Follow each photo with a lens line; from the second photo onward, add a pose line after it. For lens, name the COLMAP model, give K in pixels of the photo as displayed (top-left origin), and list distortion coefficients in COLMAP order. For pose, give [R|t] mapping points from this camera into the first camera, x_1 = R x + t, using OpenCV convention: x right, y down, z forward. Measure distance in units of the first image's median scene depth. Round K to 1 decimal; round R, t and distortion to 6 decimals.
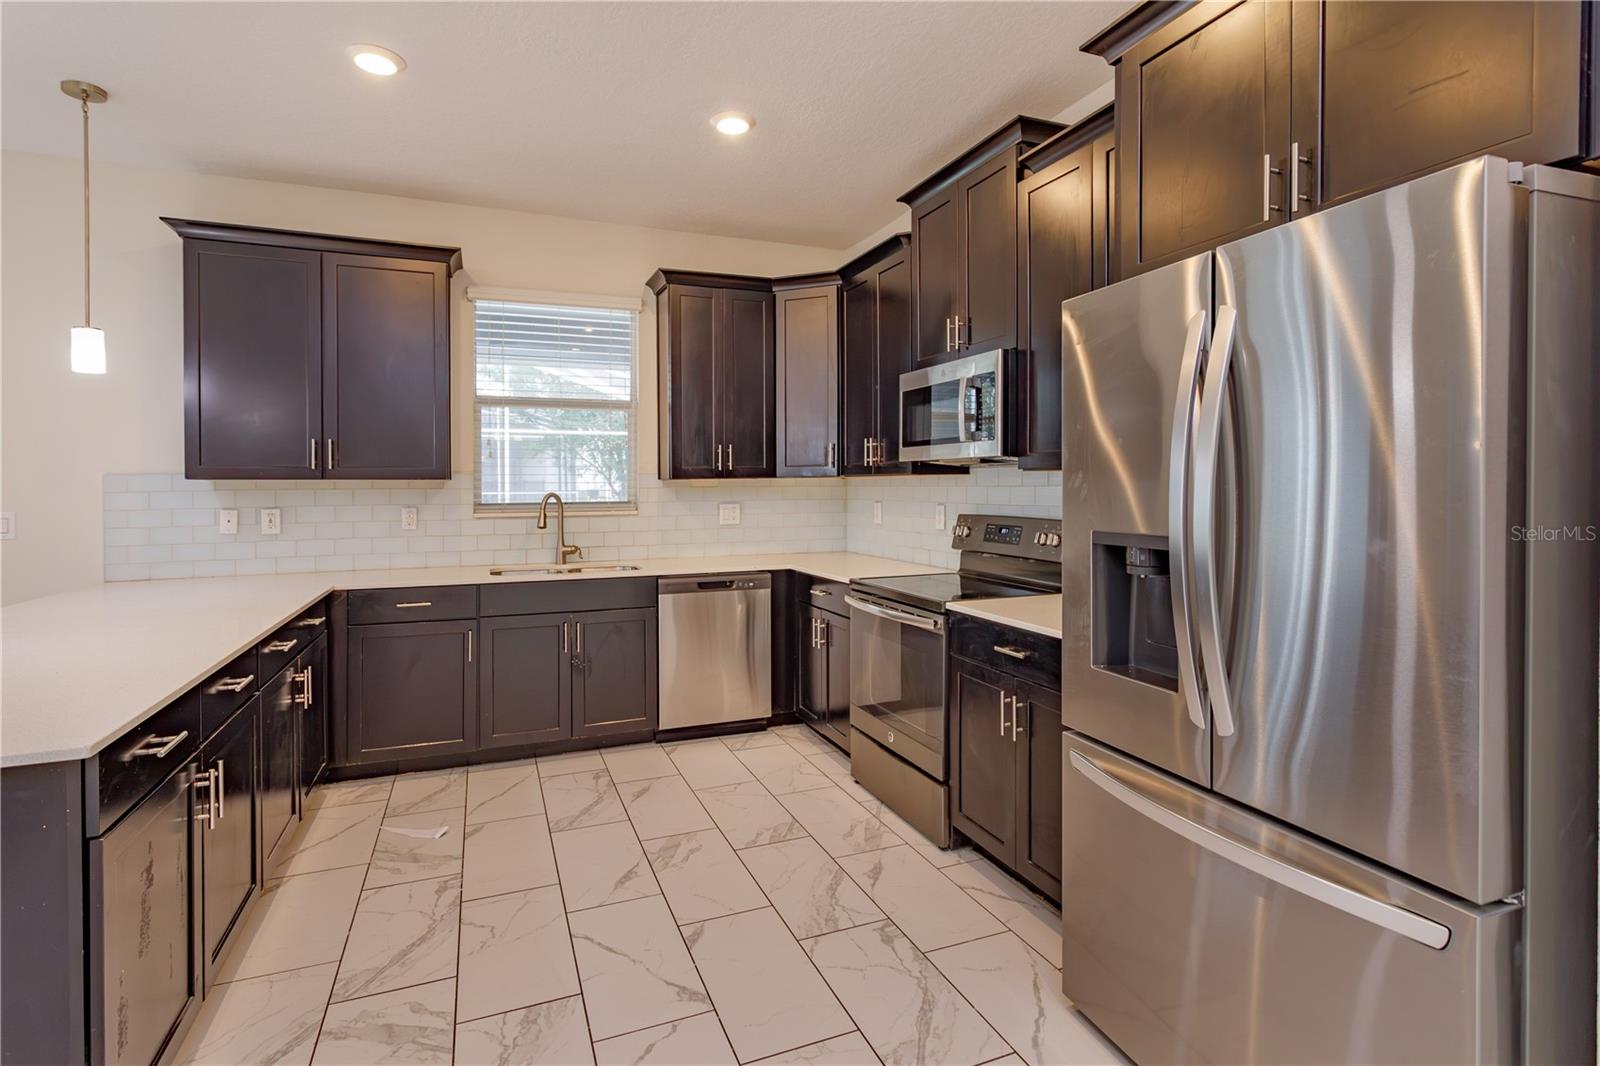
lens RADIAL K [[771.7, 0, 817.2], [0, 771.7, 488.8], [0, 0, 1]] dist [-0.004801, 0.005450]
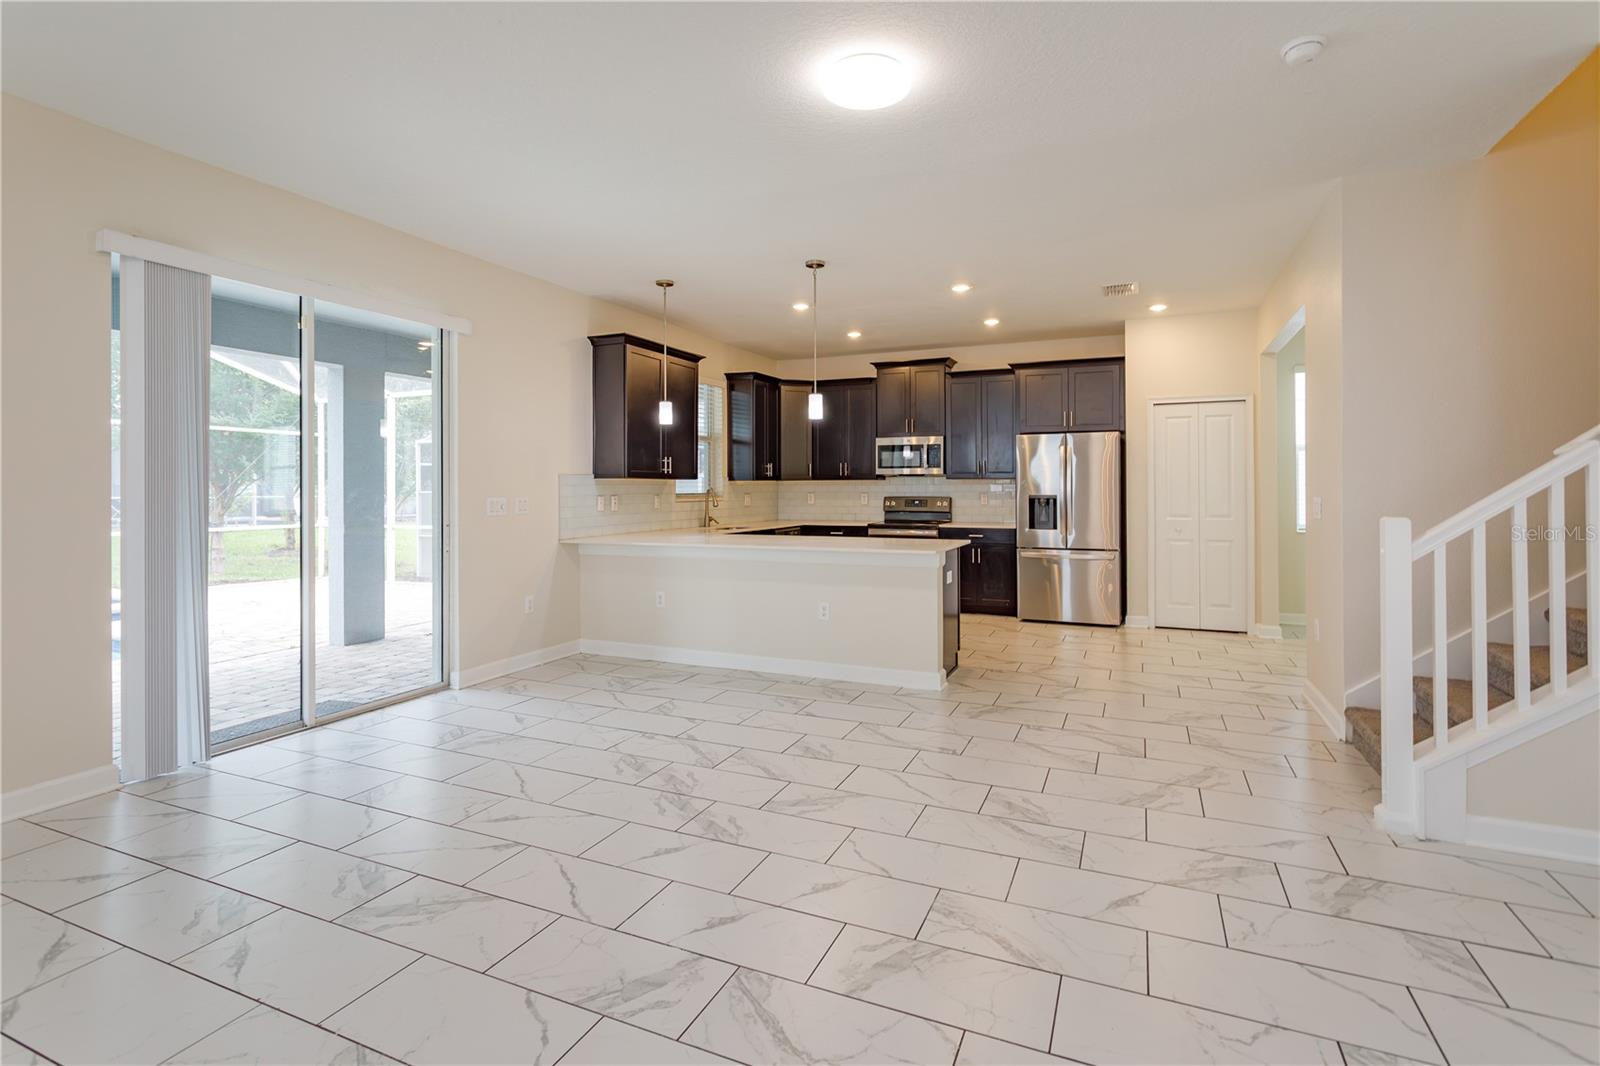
lens RADIAL K [[771.7, 0, 804.5], [0, 771.7, 479.2], [0, 0, 1]] dist [-0.004801, 0.005450]
pose [[0.721610, 0.009749, 0.692232, -1.581558], [0.002890, 0.999850, -0.017094, 0.018782], [-0.692294, 0.014335, 0.721473, -0.523599]]
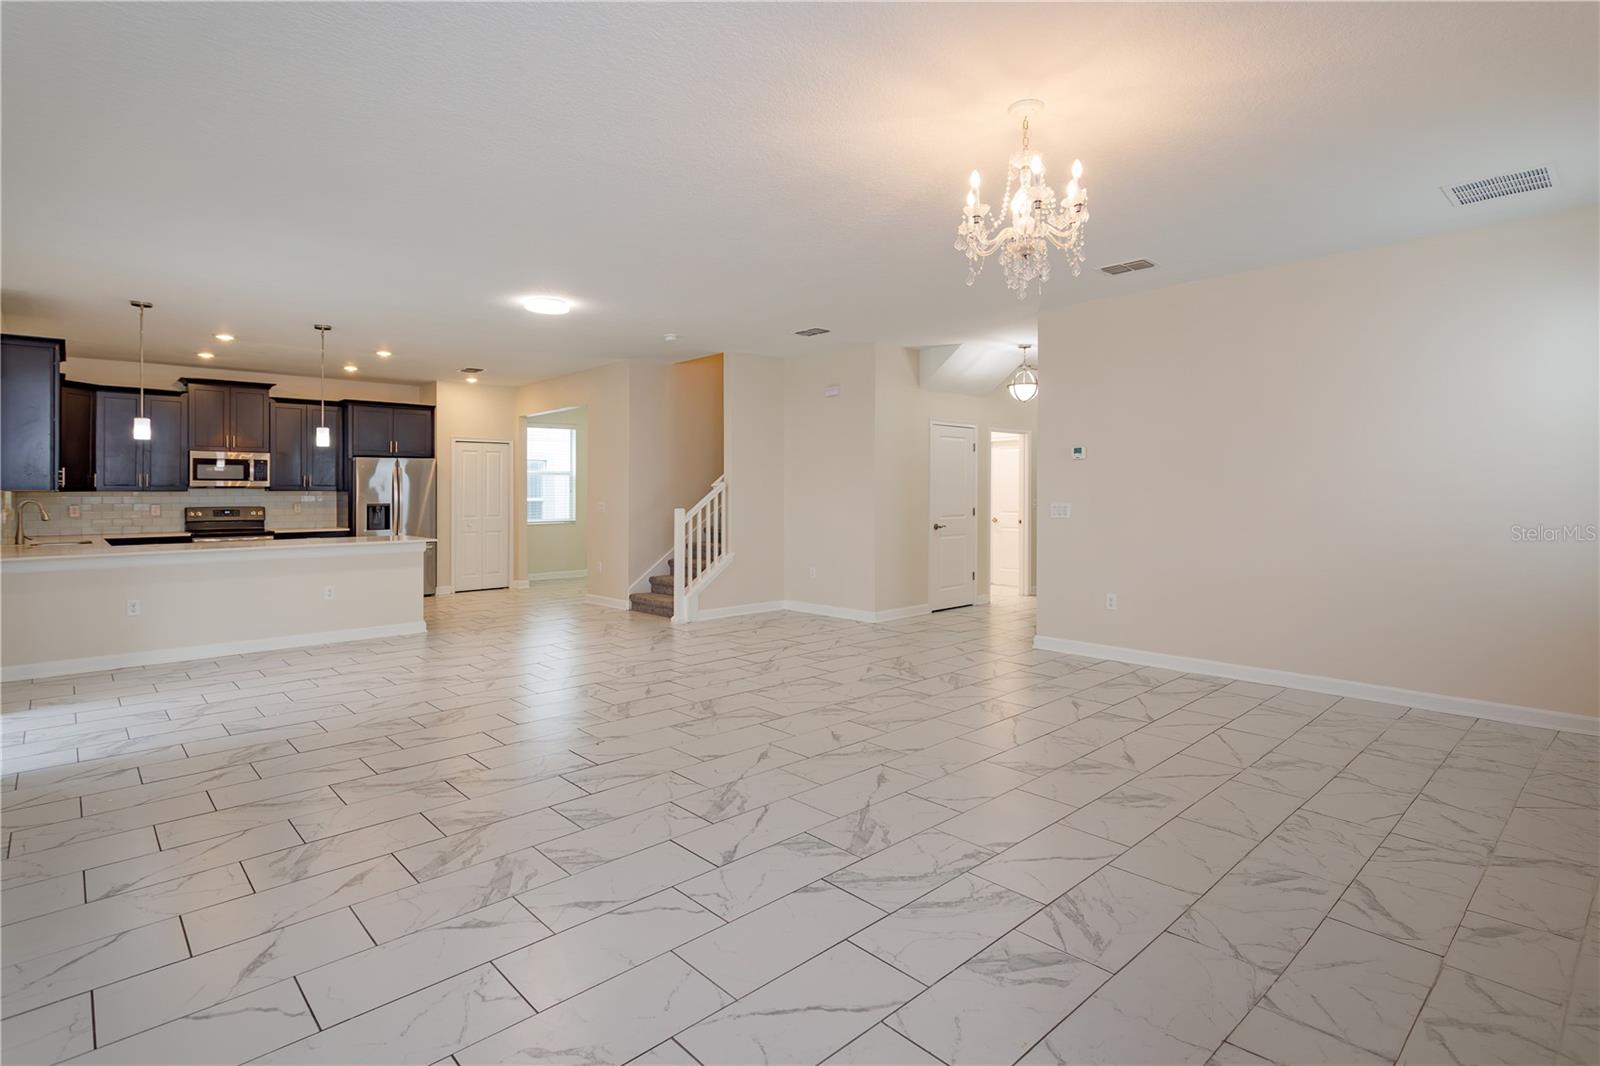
lens RADIAL K [[771.7, 0, 831.9], [0, 771.7, 490.4], [0, 0, 1]] dist [-0.004801, 0.005450]
pose [[-0.390181, 0.007592, 0.920707, -2.740448], [0.008761, 0.999951, -0.004533, 0.007280], [-0.920696, 0.006298, -0.390229, 0.072538]]
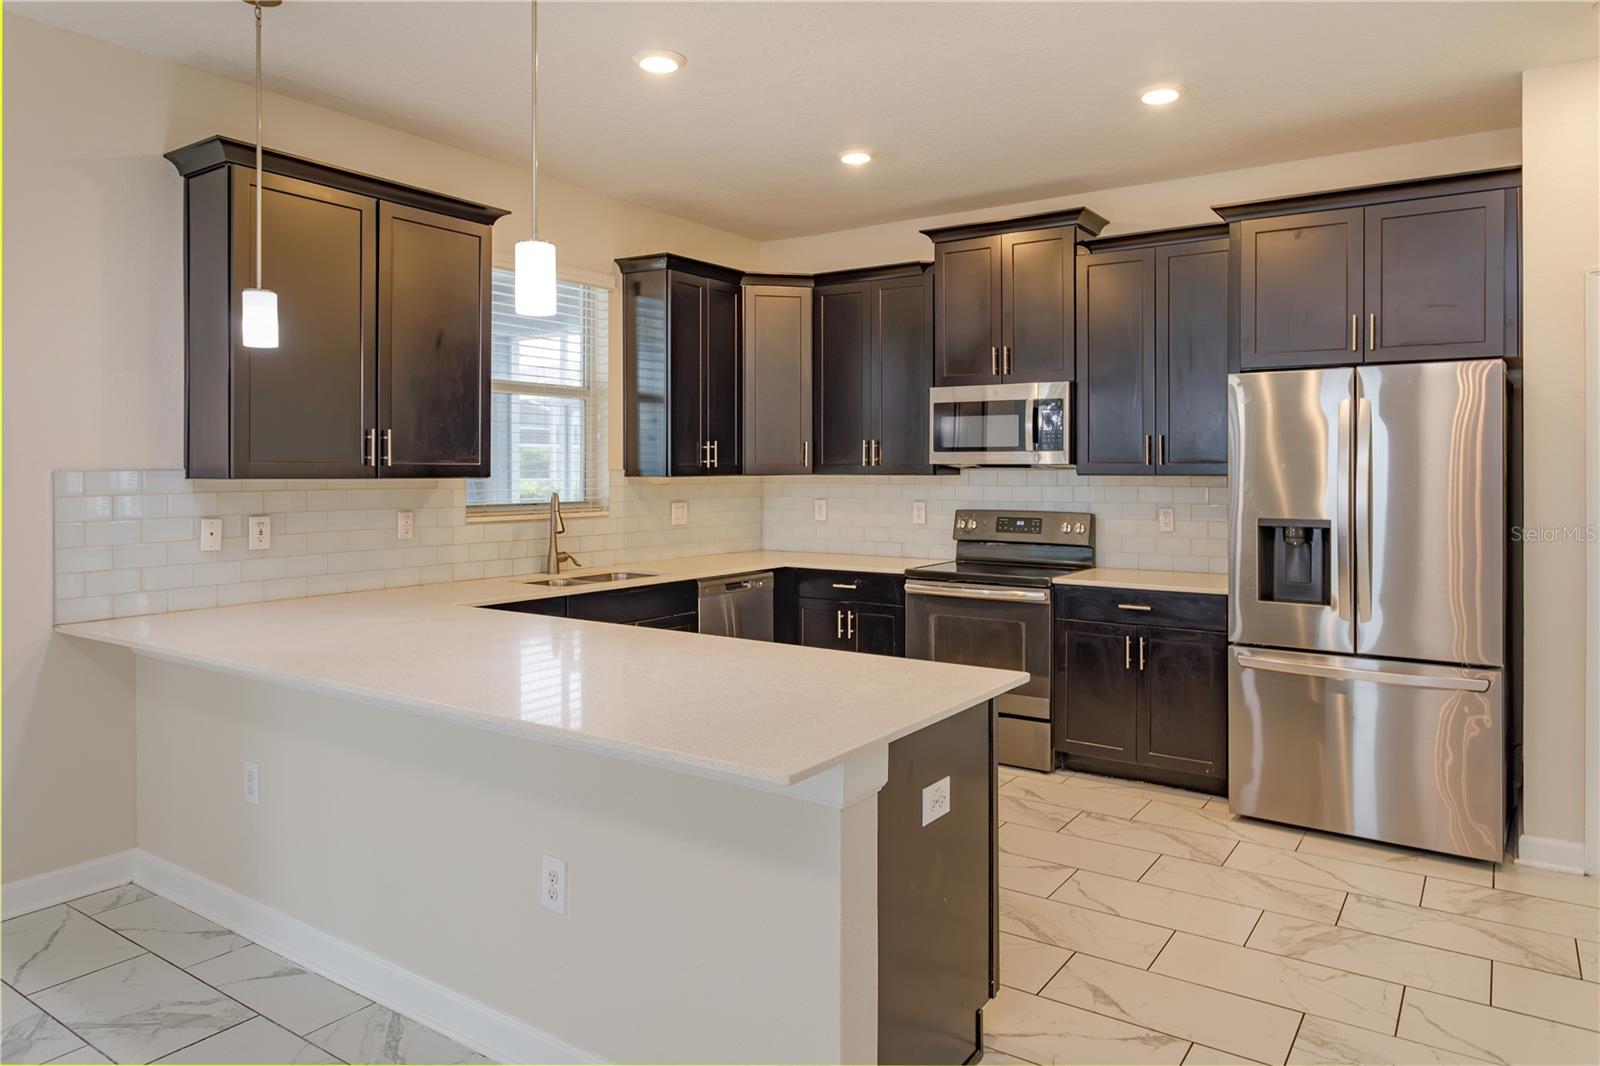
lens RADIAL K [[1027.7, 0, 801.6], [0, 1027.7, 462.4], [0, 0, 1]] dist [-0.008145, 0.007182]
pose [[0.840394, 0.008750, 0.541906, -0.808269], [-0.002728, 0.999925, -0.011914, -0.017550], [-0.541970, 0.008534, 0.840355, -0.152621]]
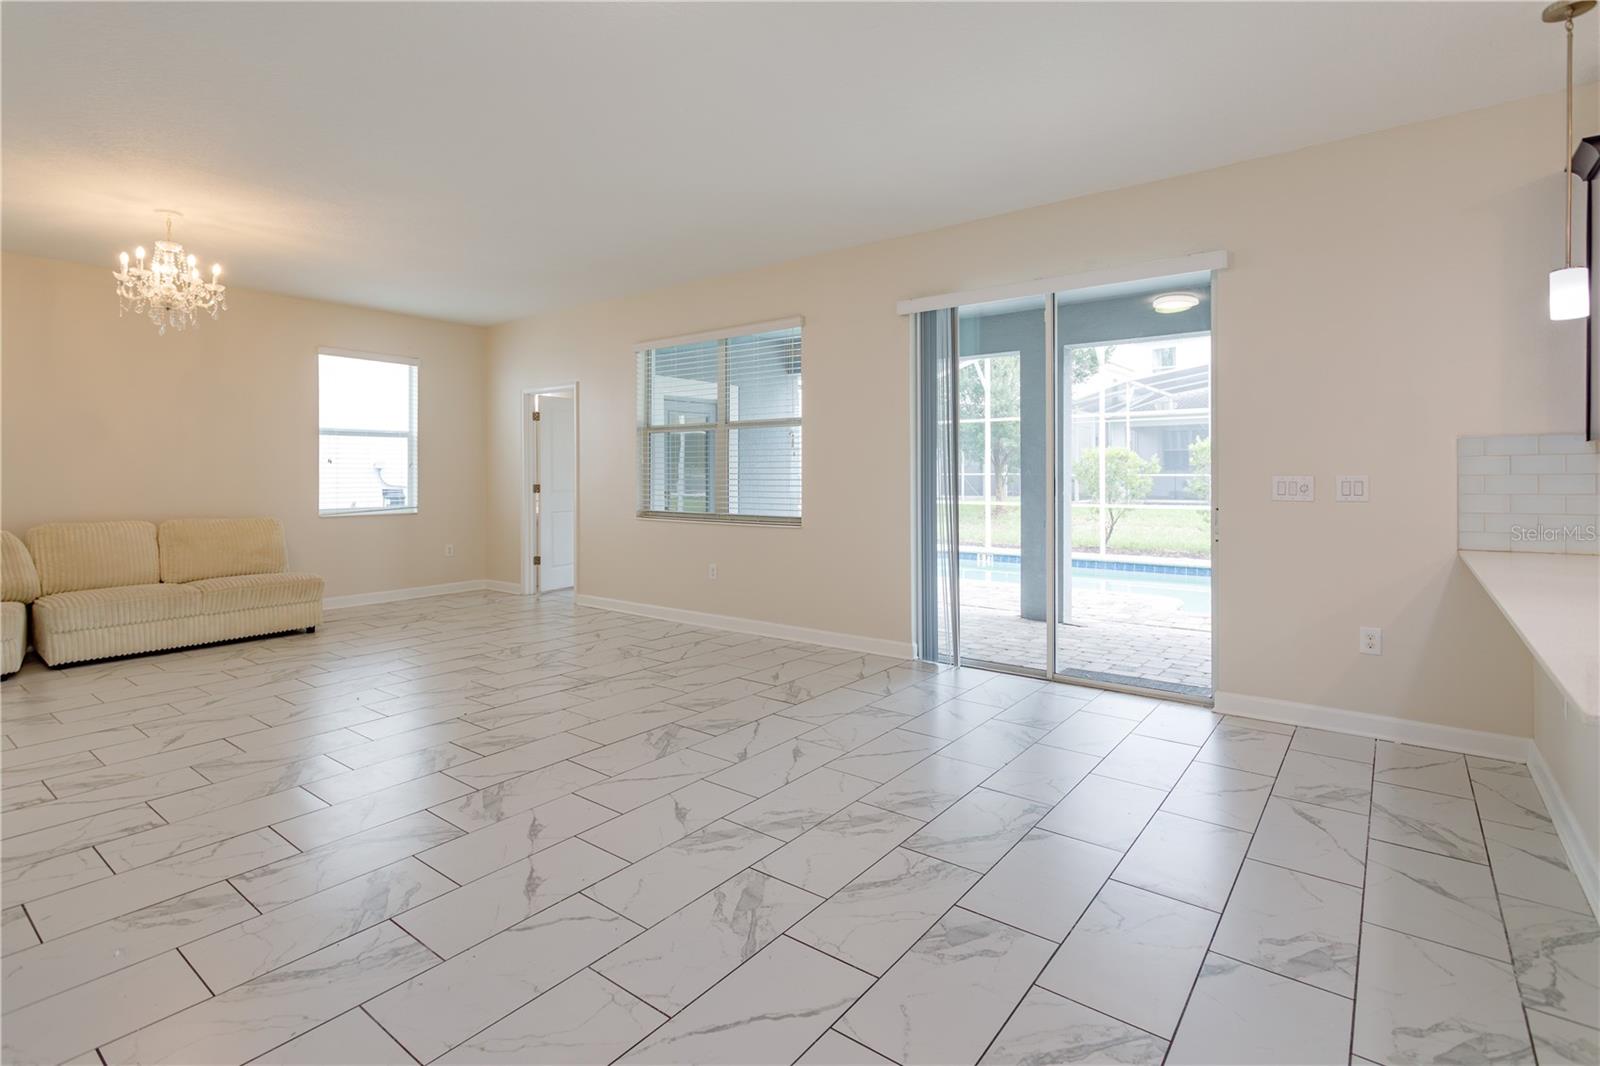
lens RADIAL K [[771.7, 0, 812.5], [0, 771.7, 478.5], [0, 0, 1]] dist [-0.004801, 0.005450]
pose [[0.500256, 0.006182, -0.865855, -0.464316], [-0.002387, 0.999981, 0.005761, 0.027067], [0.865874, -0.000815, 0.500261, -0.169762]]
